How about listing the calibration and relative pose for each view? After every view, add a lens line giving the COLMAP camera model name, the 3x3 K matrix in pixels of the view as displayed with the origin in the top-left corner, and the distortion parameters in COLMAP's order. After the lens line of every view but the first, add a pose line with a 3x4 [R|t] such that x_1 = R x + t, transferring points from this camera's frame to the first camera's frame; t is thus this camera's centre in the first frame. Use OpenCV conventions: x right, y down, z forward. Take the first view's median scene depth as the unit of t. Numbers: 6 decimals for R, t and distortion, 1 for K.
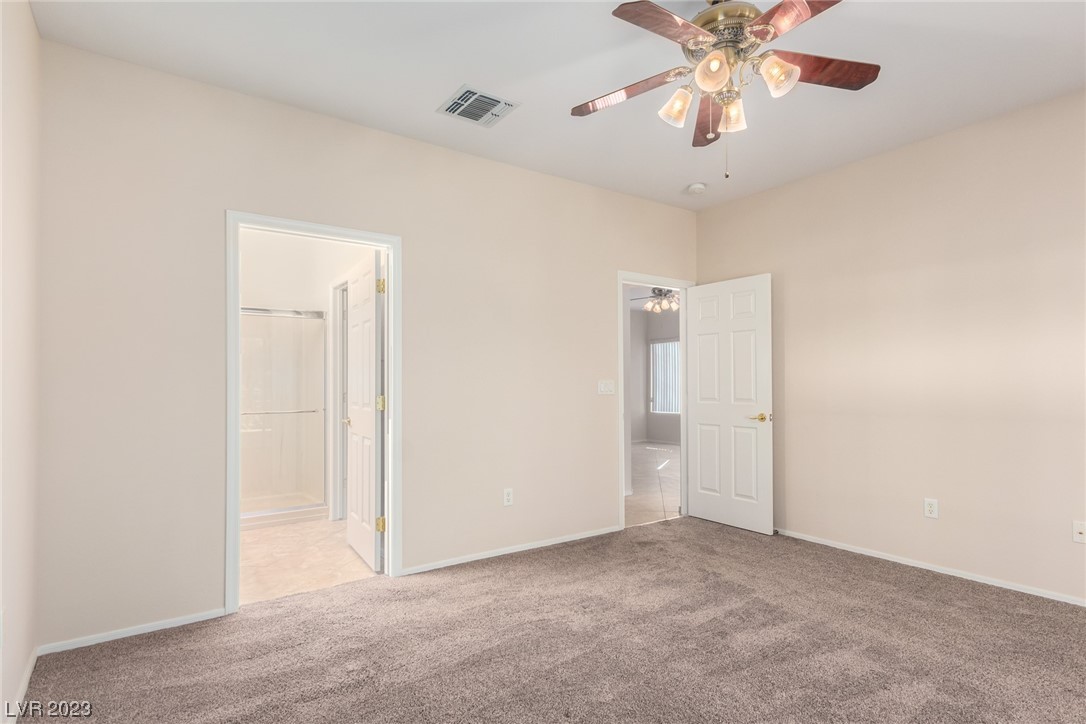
lens RADIAL K [[548.1, 0, 541.5], [0, 548.1, 377.3], [0, 0, 1]] dist [0.018297, -0.000332]
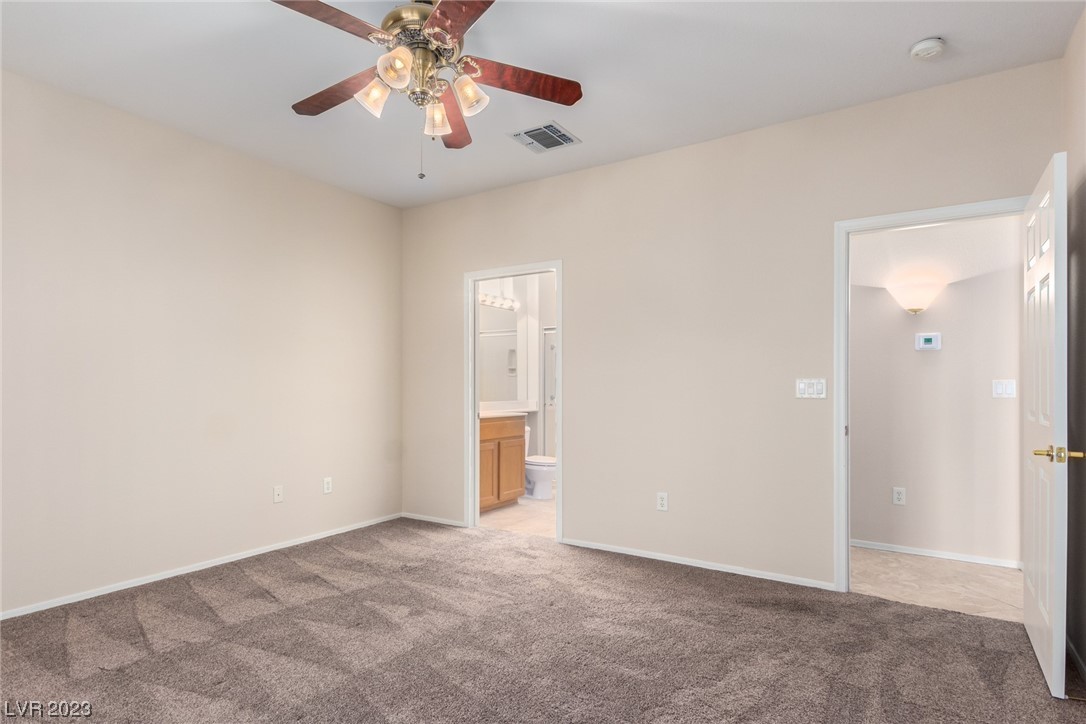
lens RADIAL K [[545.6, 0, 537.0], [0, 545.6, 385.8], [0, 0, 1]] dist [0.020348, -0.000175]
pose [[0.411696, 0.008433, -0.911282, 0.797183], [0.009718, 0.999860, 0.013643, 0.001011], [0.911270, -0.014473, 0.411556, 0.455765]]
